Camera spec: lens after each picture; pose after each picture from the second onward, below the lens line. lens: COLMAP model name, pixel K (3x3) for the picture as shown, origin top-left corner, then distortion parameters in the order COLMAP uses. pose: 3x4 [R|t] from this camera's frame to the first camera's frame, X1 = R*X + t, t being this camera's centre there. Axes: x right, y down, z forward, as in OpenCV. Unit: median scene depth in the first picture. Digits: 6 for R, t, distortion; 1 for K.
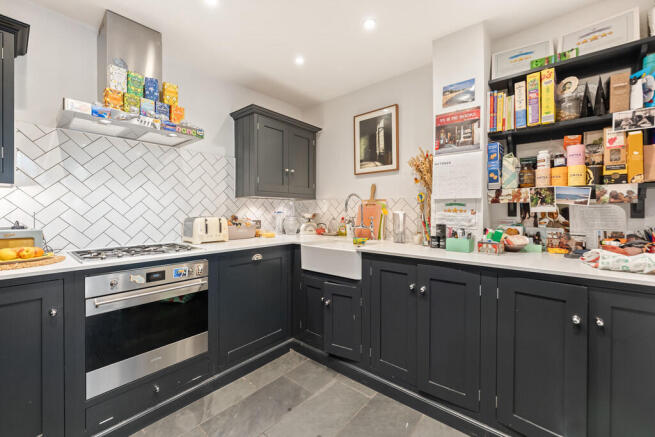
lens RADIAL K [[269.4, 0, 327.5], [0, 269.4, 218.5], [0, 0, 1]] dist [-0.000274, 0.000015]
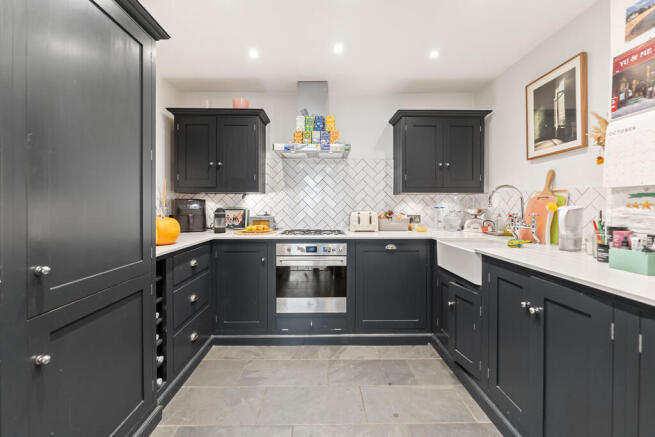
lens RADIAL K [[273.2, 0, 328.6], [0, 273.2, 216.2], [0, 0, 1]] dist [0.000672, 0.000333]
pose [[0.654240, 0.026892, -0.755809, 0.443255], [-0.020583, 0.999631, 0.017751, -0.000813], [0.756007, 0.003943, 0.654552, 0.053321]]
